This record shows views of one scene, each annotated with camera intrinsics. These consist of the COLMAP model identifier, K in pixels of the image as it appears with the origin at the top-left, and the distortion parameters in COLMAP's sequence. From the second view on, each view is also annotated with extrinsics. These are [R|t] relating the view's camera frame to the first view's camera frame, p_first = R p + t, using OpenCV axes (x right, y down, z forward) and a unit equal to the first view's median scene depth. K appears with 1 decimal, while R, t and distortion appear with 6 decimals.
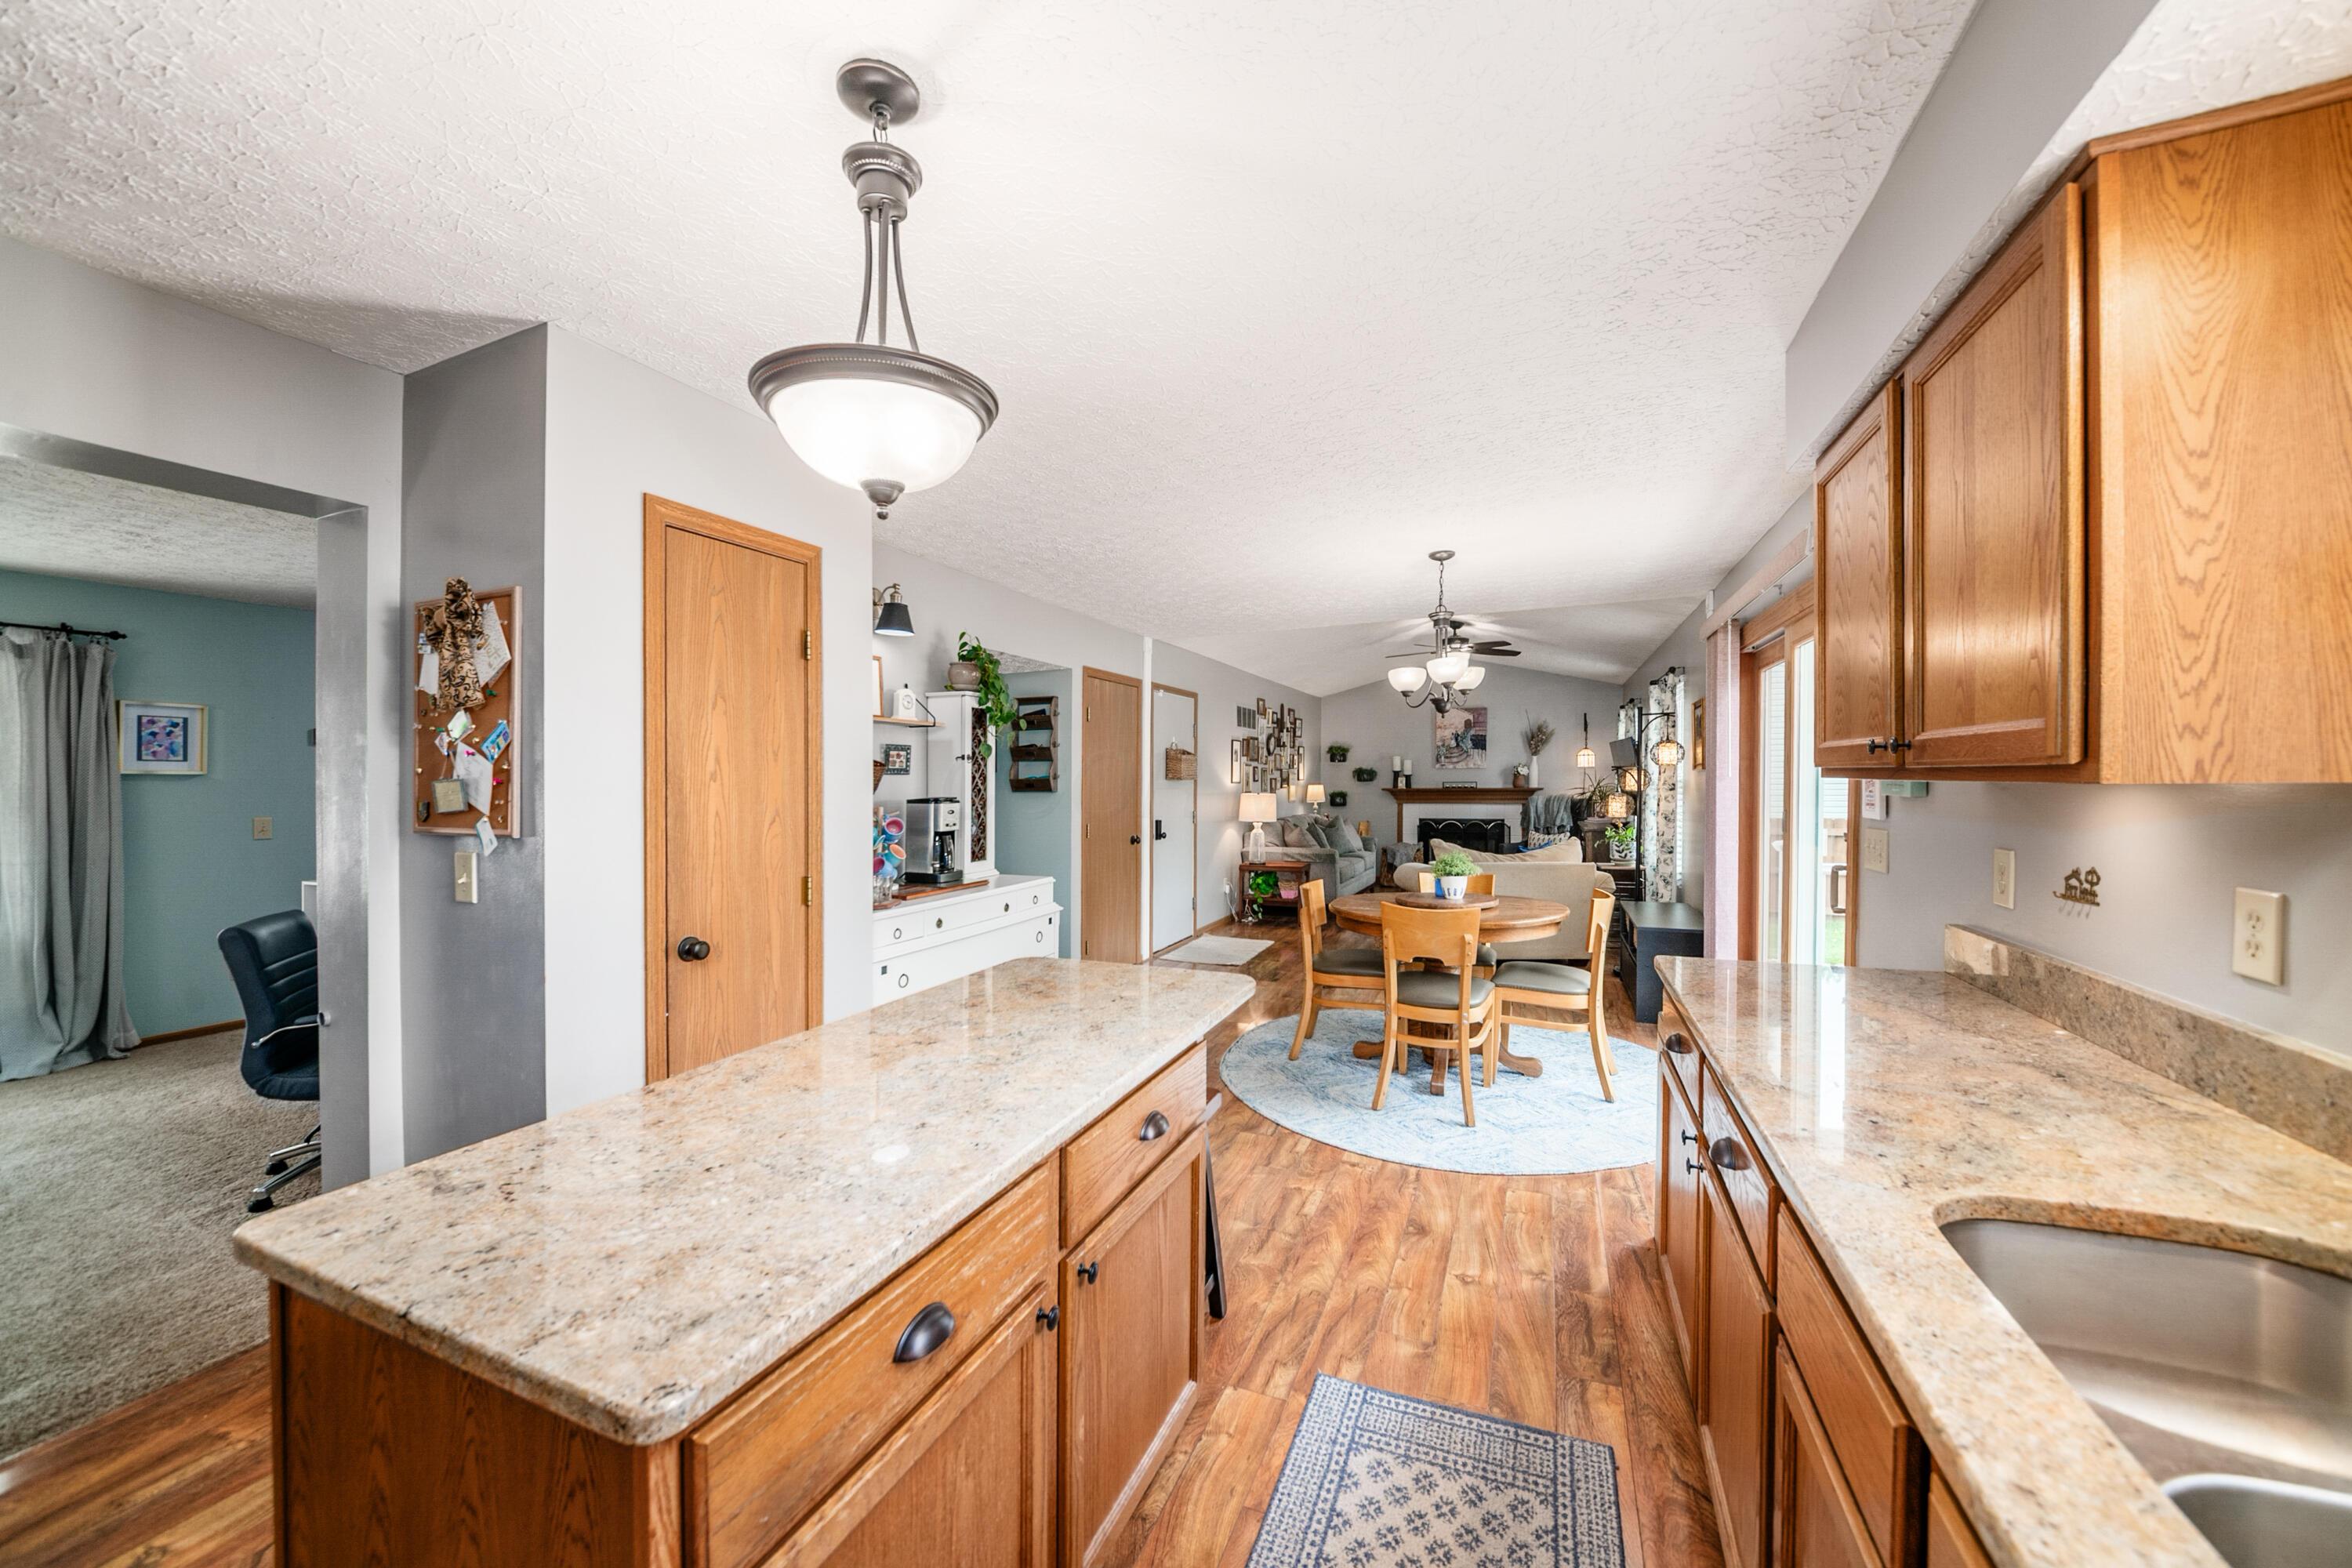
lens RADIAL K [[840.4, 0, 1177.0], [0, 840.4, 789.7], [0, 0, 1]] dist [0.000024, 0.000000]
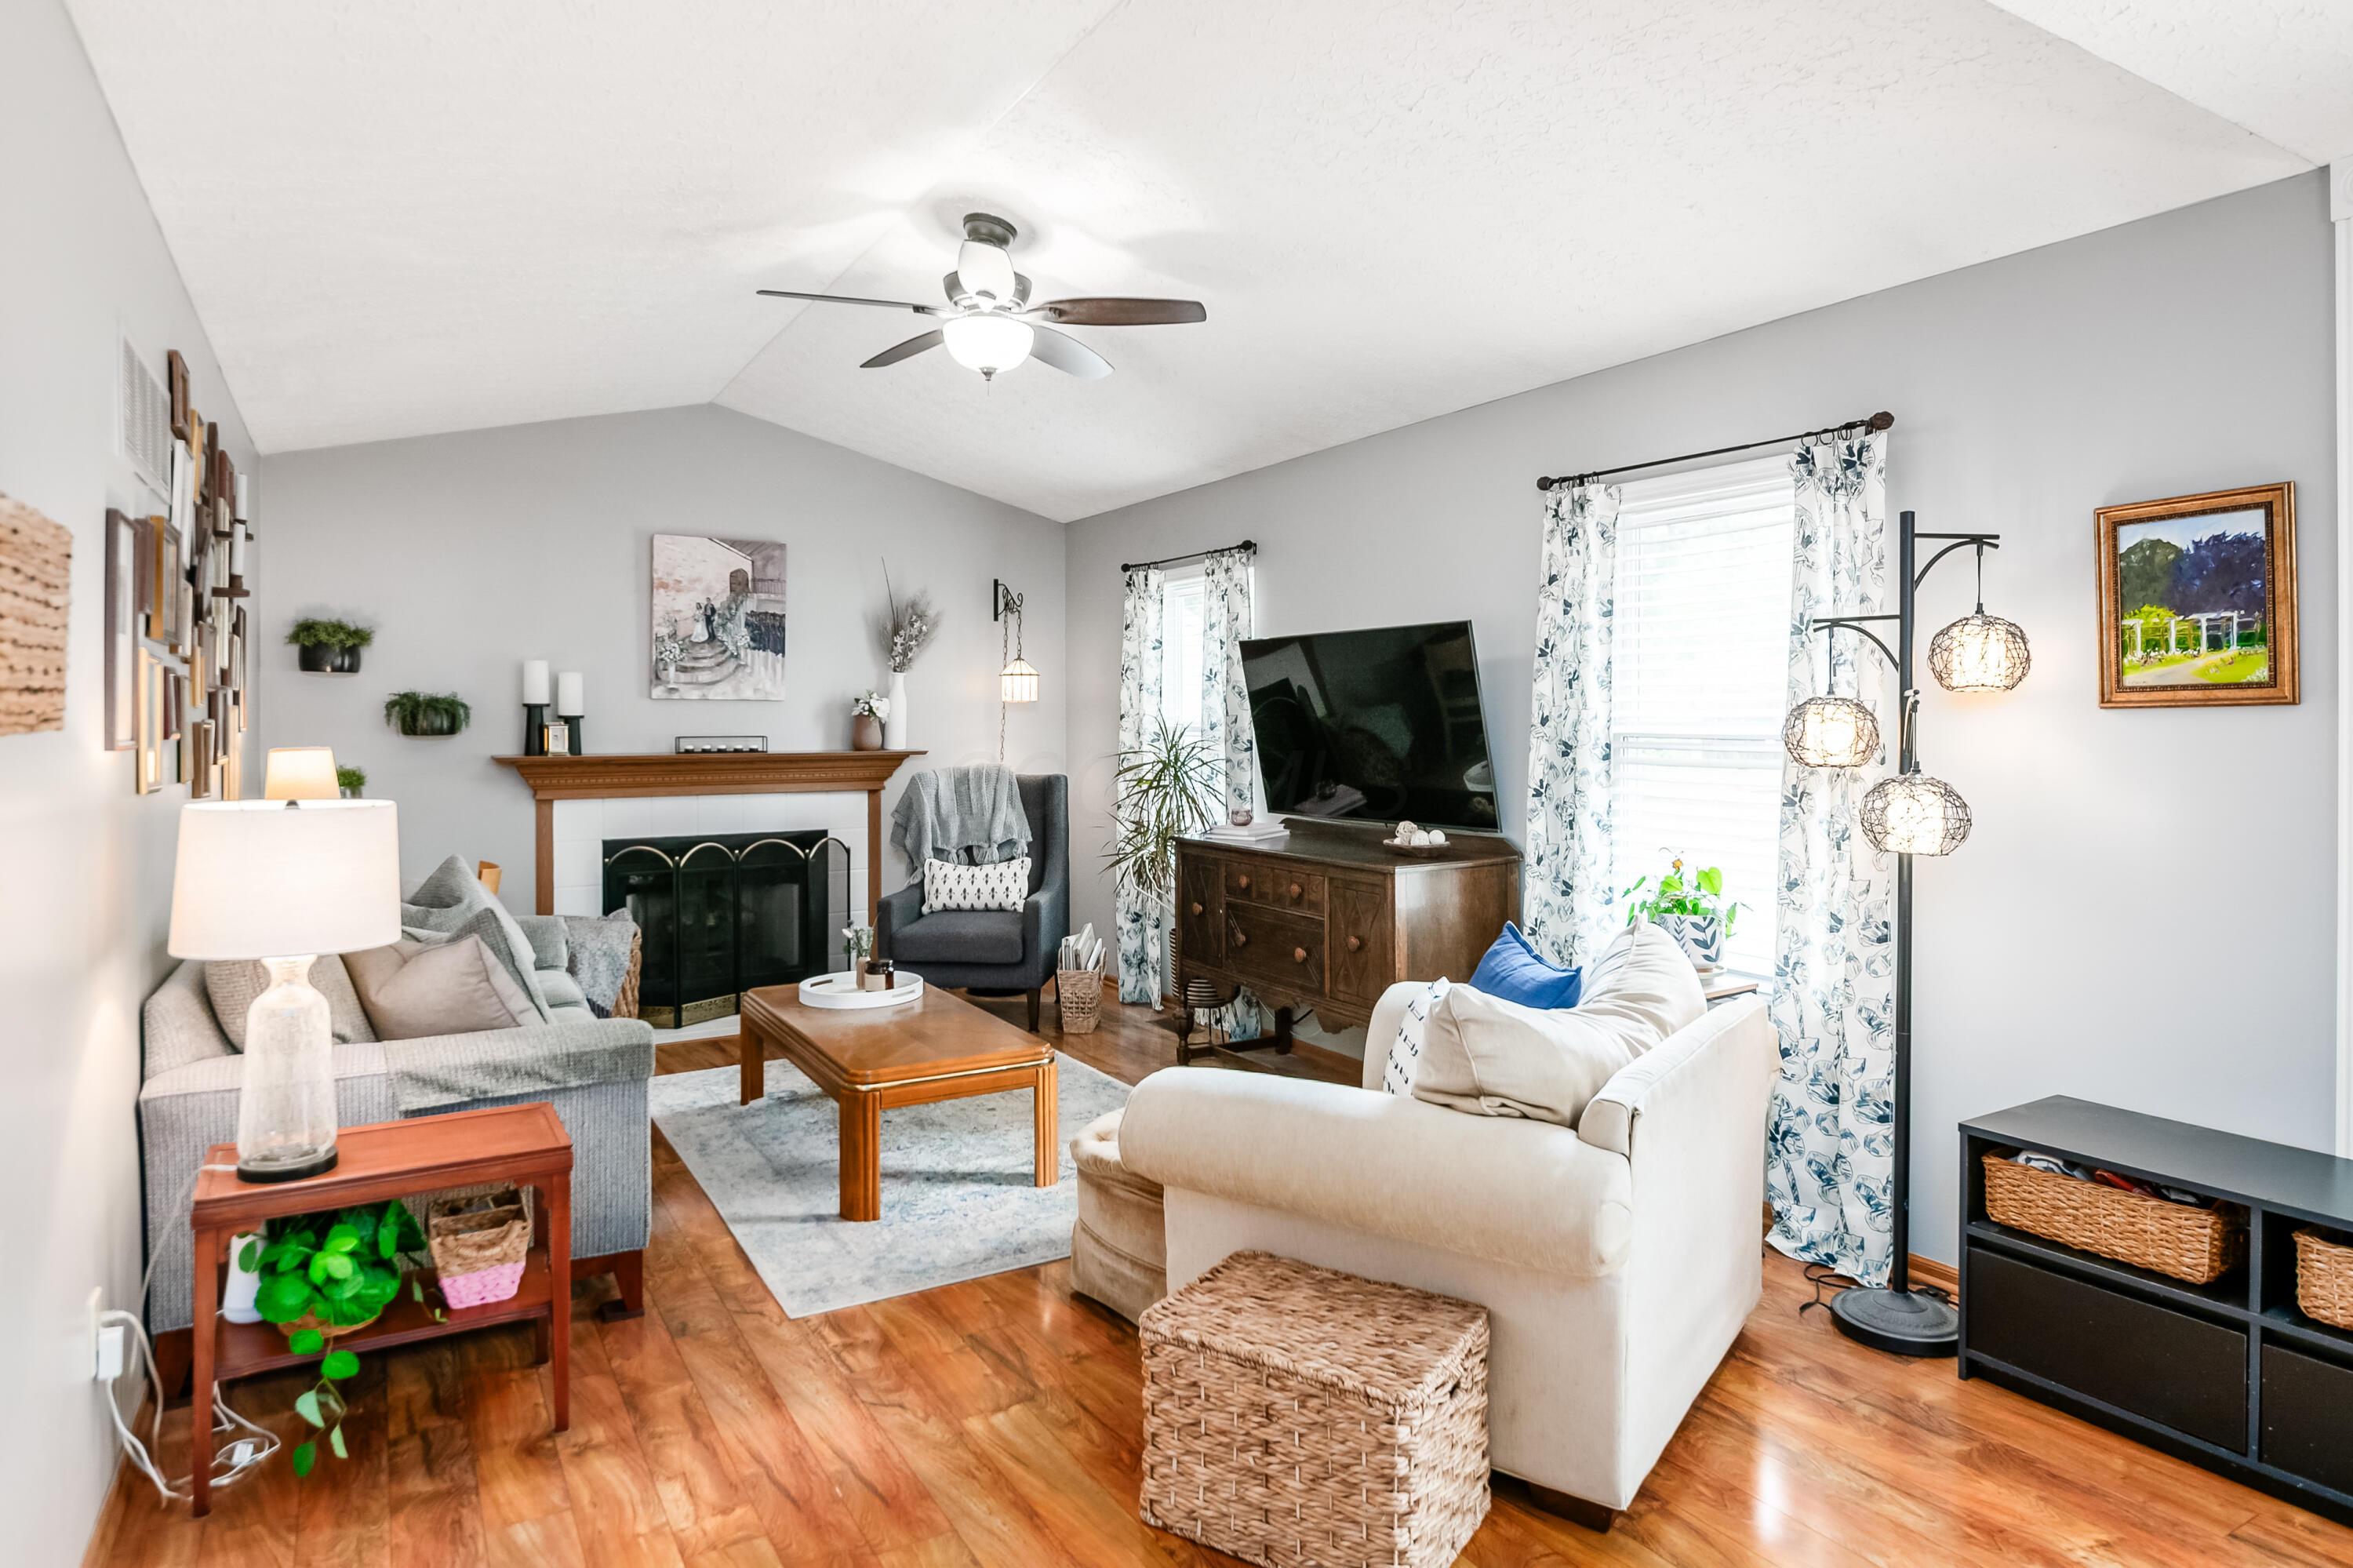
lens RADIAL K [[1331.7, 0, 1163.8], [0, 1331.7, 745.2], [0, 0, 1]] dist [-0.008273, -0.008378]
pose [[0.588097, -0.009903, 0.808729, -0.024790], [0.010036, 0.999937, 0.004946, -0.006540], [-0.808728, 0.005208, 0.588160, 0.517056]]
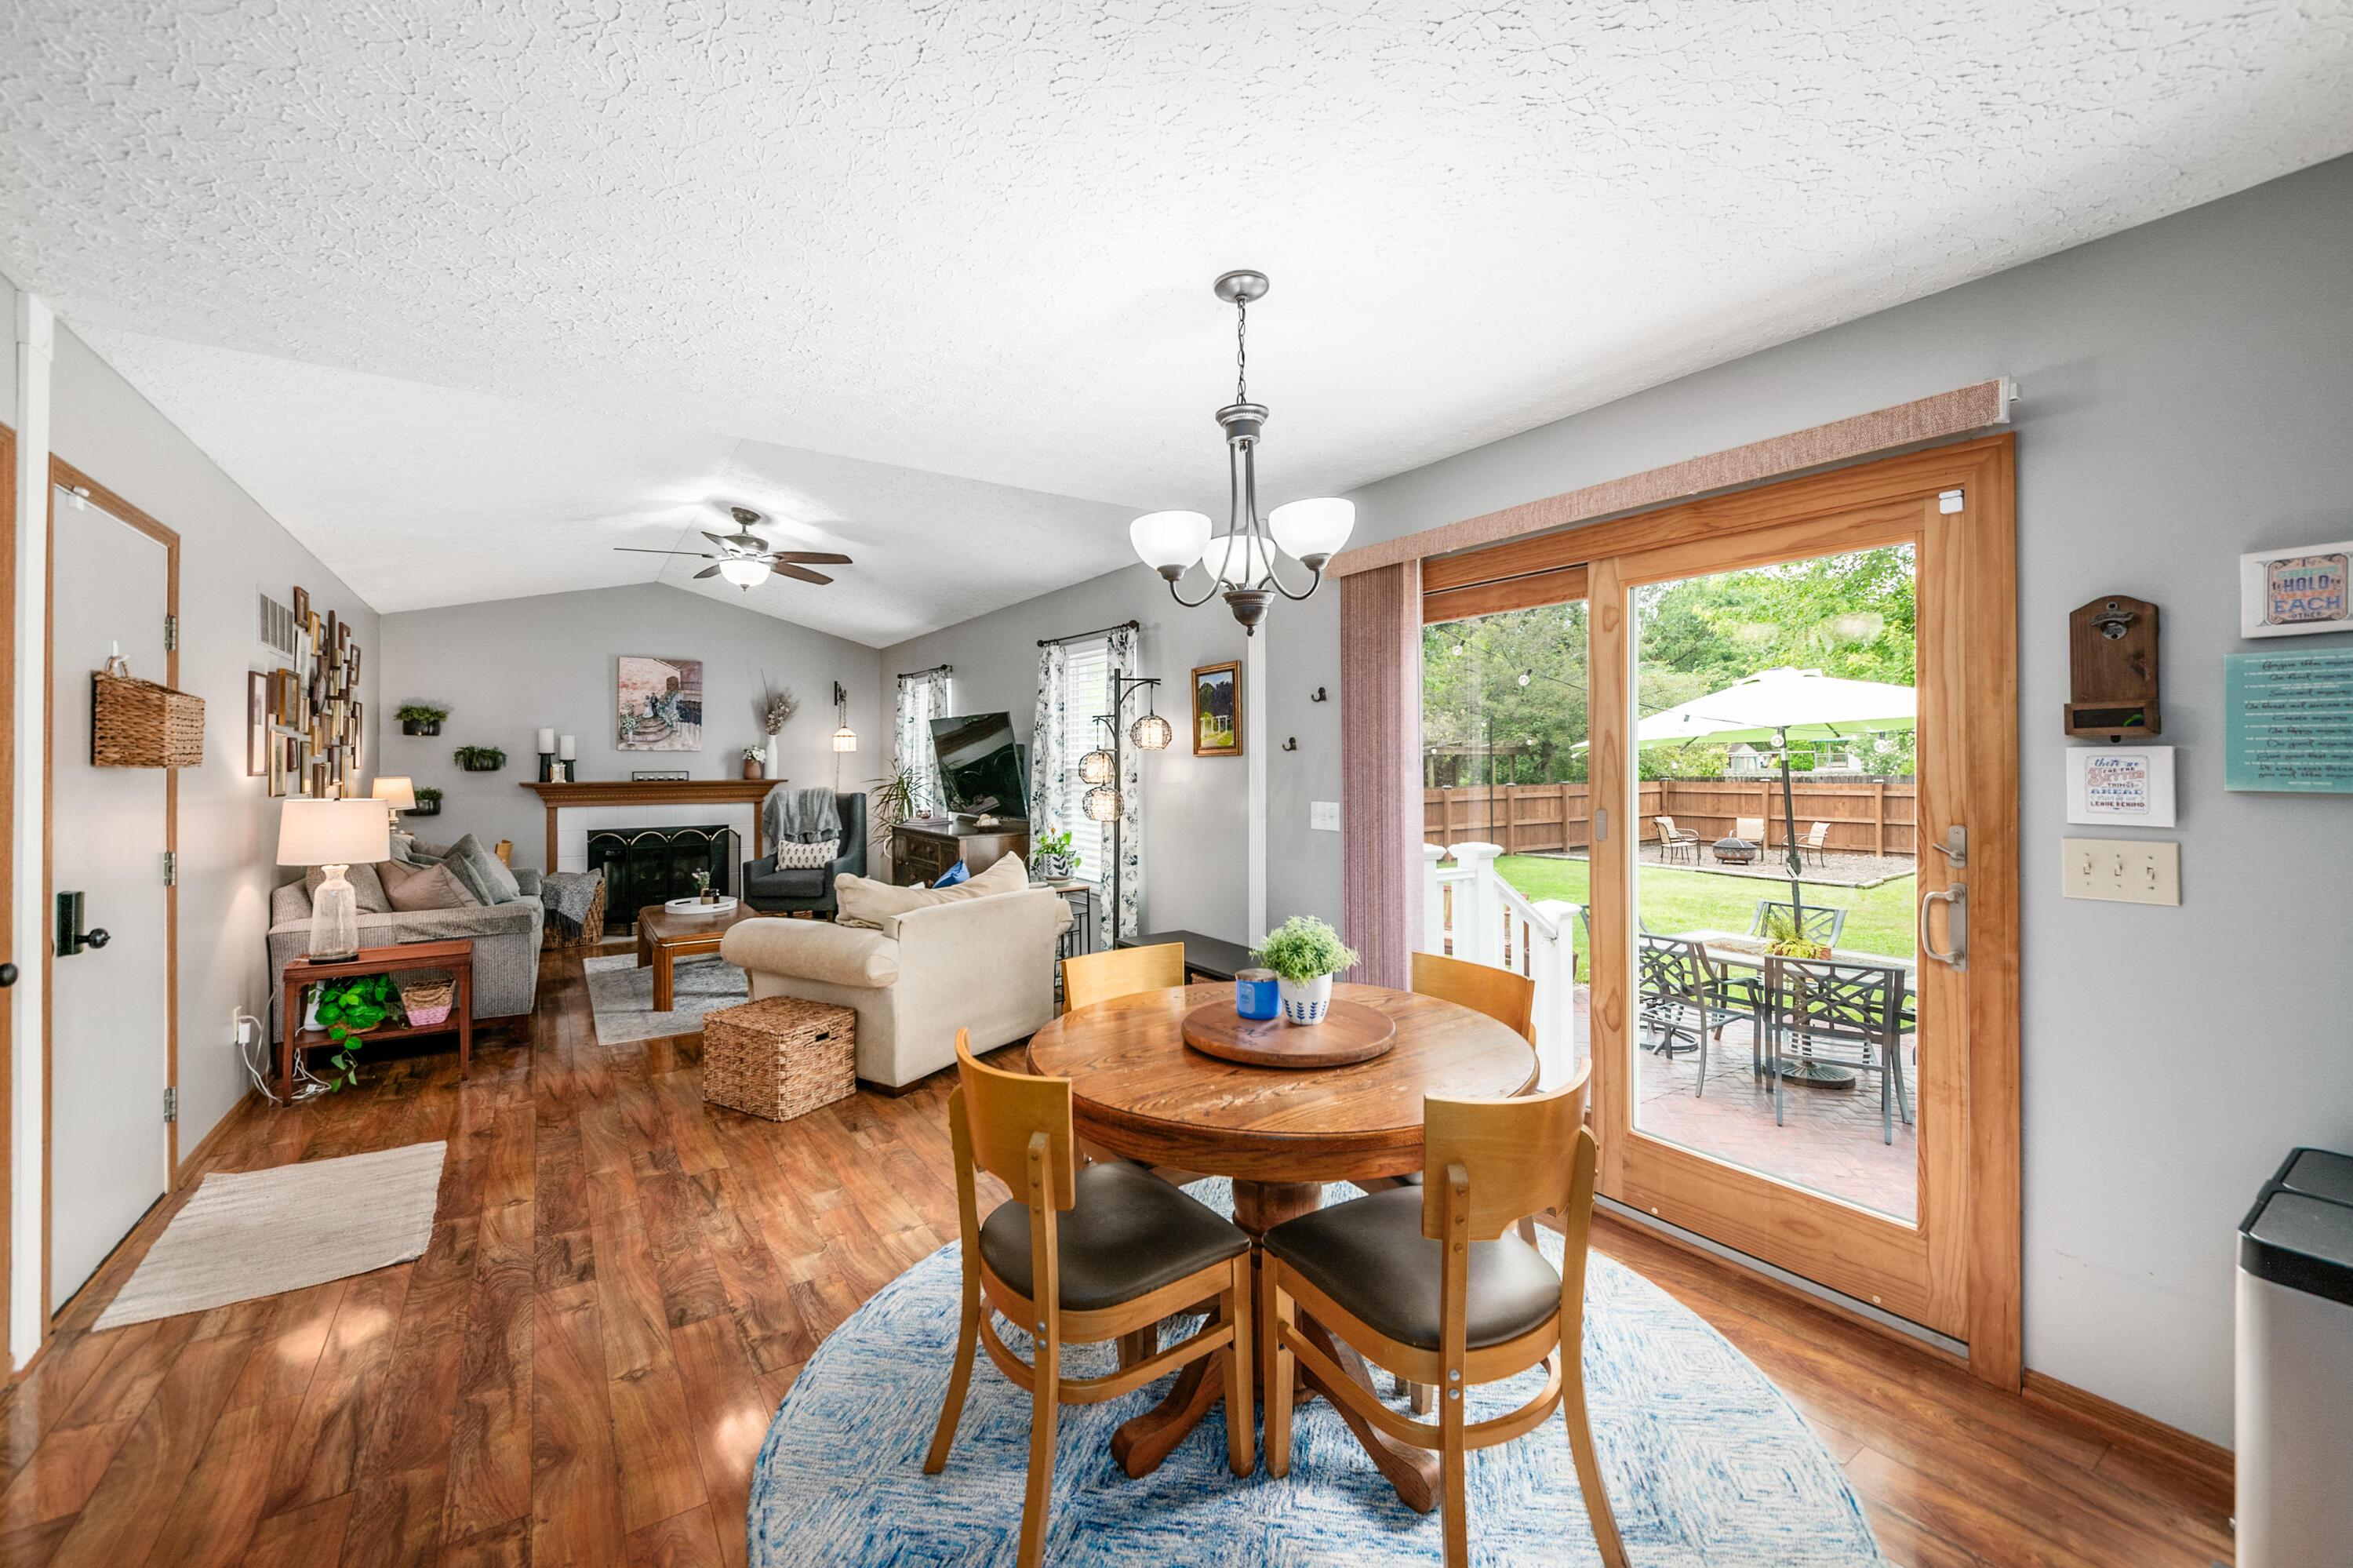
lens RADIAL K [[911.7, 0, 1182.9], [0, 911.7, 767.7], [0, 0, 1]] dist [-0.024071, -0.000348]
pose [[0.518520, -0.000293, 0.855065, -0.056326], [0.011254, 0.999916, -0.006482, -0.003084], [-0.854991, 0.012984, 0.518480, 0.300258]]
